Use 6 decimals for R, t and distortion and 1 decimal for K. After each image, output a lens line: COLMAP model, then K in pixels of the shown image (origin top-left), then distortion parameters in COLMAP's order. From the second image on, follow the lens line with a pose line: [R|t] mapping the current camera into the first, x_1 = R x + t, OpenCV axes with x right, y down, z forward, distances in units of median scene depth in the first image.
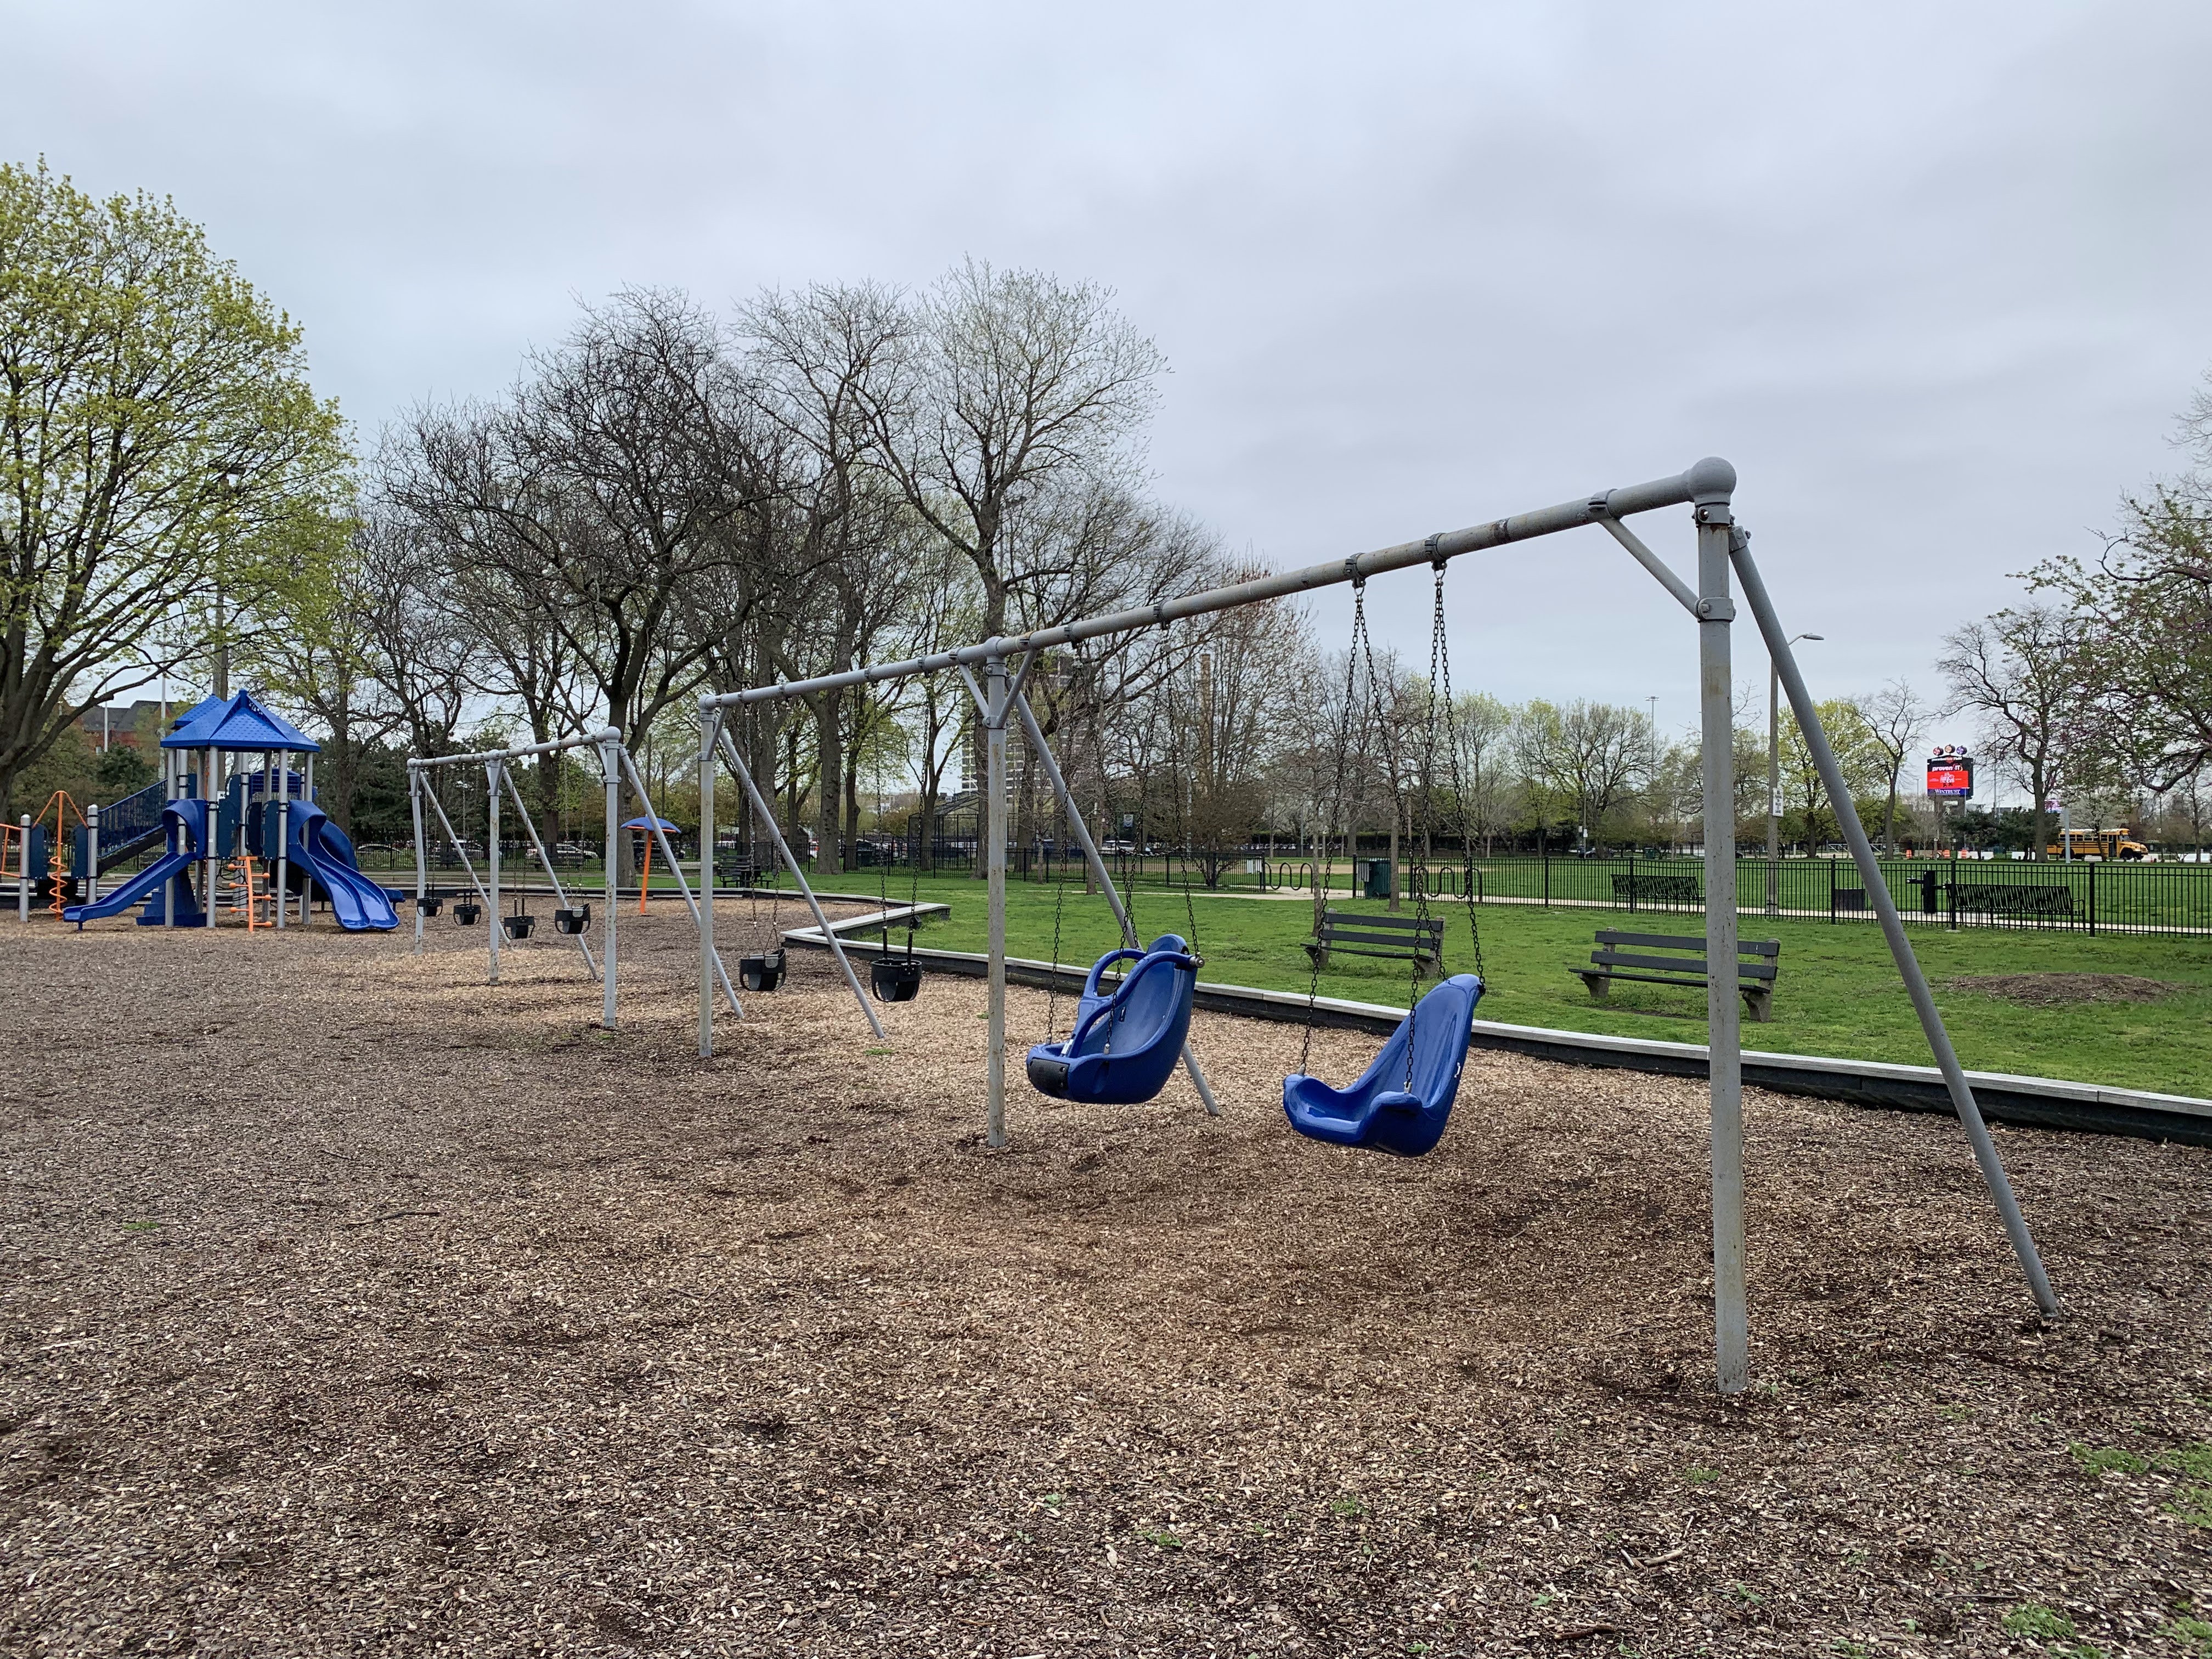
lens RADIAL K [[1681.1, 0, 1099.1], [0, 1681.1, 793.1], [0, 0, 1]] dist [-0.003122, 0.003365]
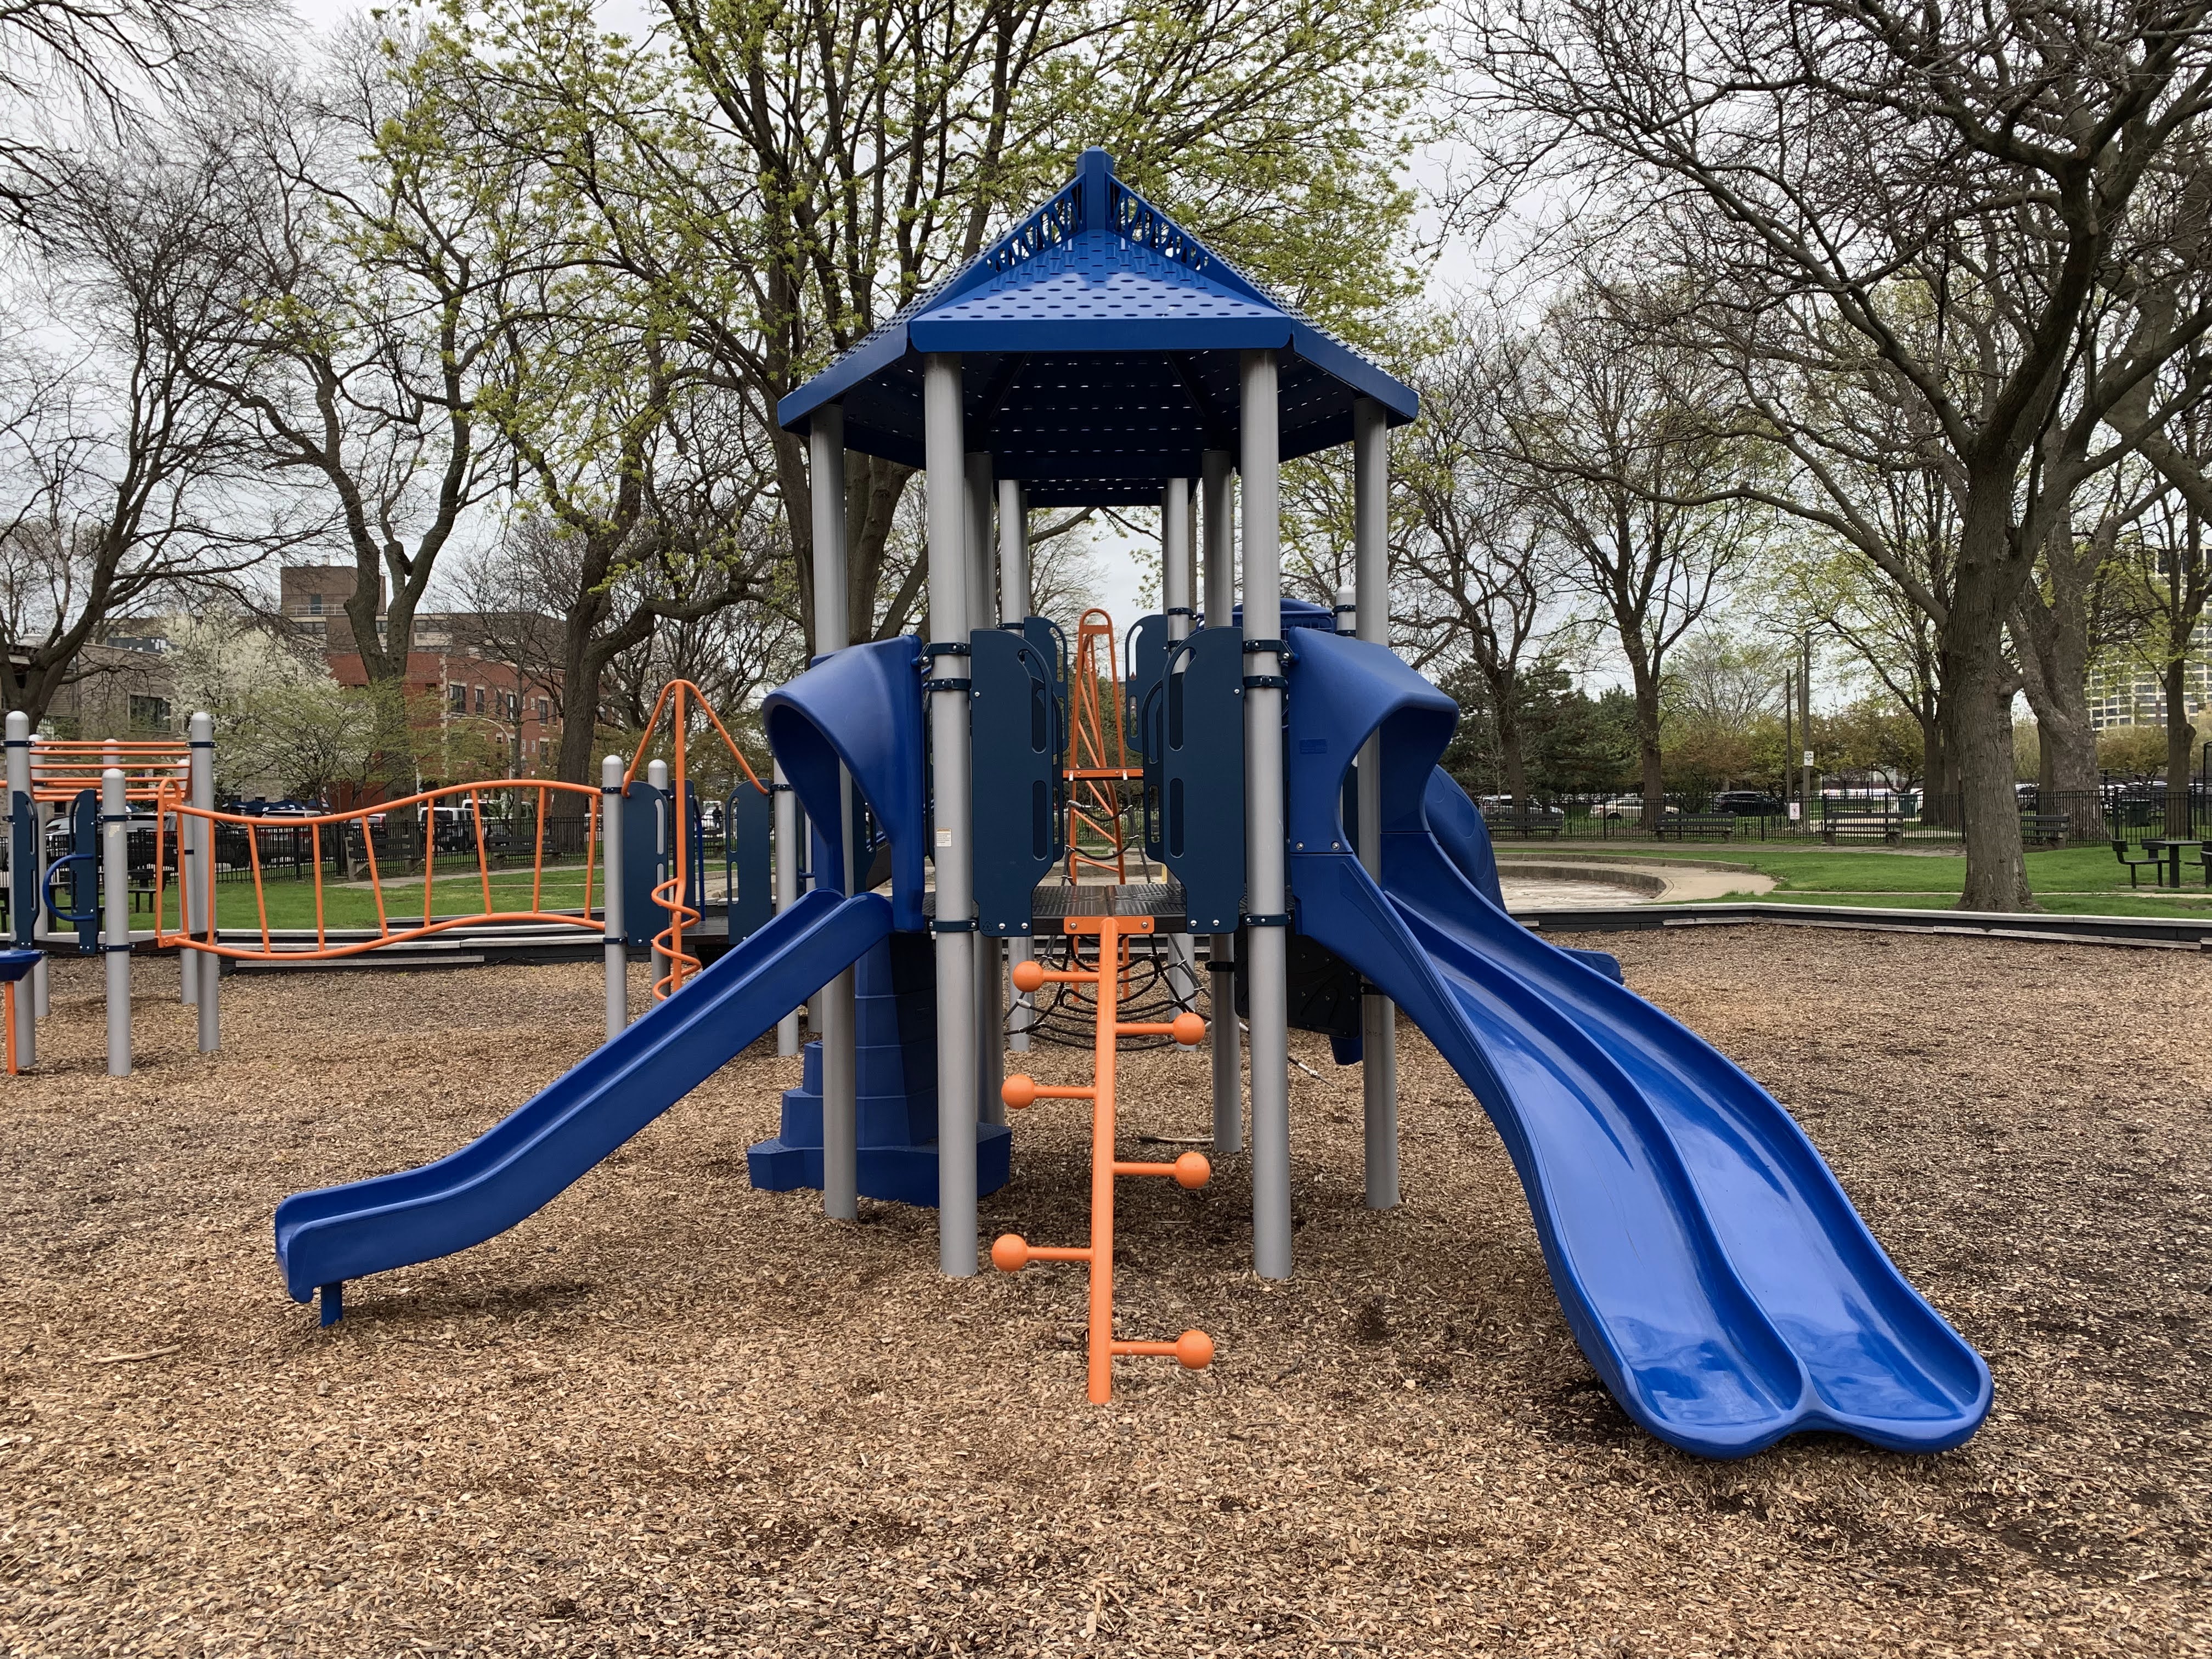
lens RADIAL K [[1623.1, 0, 1075.6], [0, 1623.1, 823.7], [0, 0, 1]] dist [0.004851, -0.001852]
pose [[0.824218, -0.008164, -0.566214, -0.394624], [0.036141, 0.998616, 0.038210, 0.018973], [0.565118, -0.051957, 0.823372, 0.826751]]
